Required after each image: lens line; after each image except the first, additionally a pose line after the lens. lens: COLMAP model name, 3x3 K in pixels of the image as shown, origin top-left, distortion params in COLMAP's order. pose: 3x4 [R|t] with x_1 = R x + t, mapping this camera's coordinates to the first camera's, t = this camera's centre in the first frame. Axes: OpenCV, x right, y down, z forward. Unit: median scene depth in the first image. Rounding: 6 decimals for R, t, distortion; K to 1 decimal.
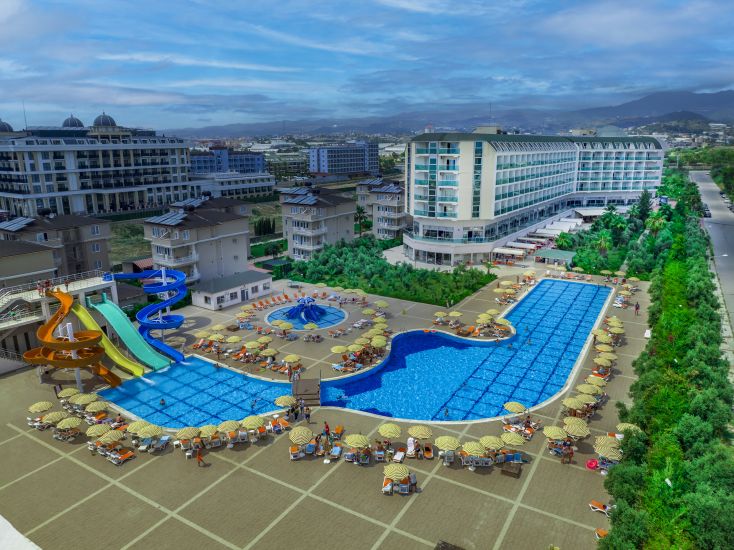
lens RADIAL K [[527.6, 0, 365.7], [0, 527.6, 271.4], [0, 0, 1]] dist [-0.026500, -0.010361]
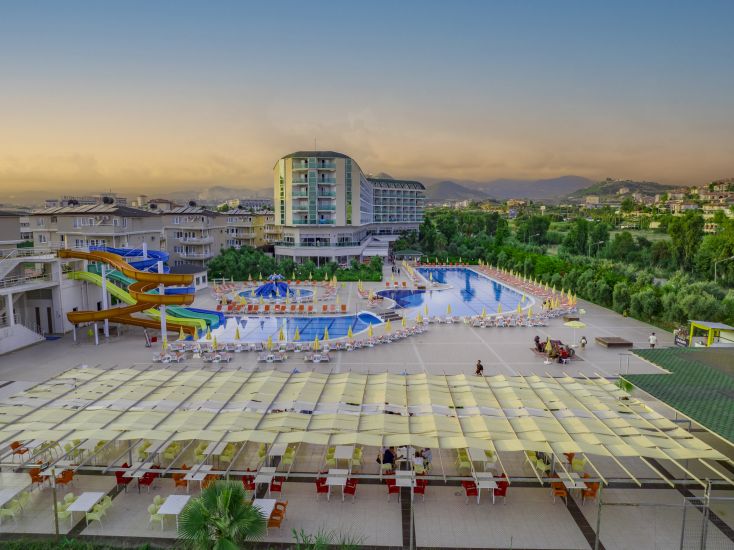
lens RADIAL K [[527.6, 0, 371.4], [0, 527.6, 273.8], [0, 0, 1]] dist [-0.026500, -0.010361]
pose [[0.852181, -0.051140, 0.520743, -0.350876], [0.119626, 0.987896, -0.098748, 0.123631], [-0.509389, 0.146446, 0.847984, 0.013961]]
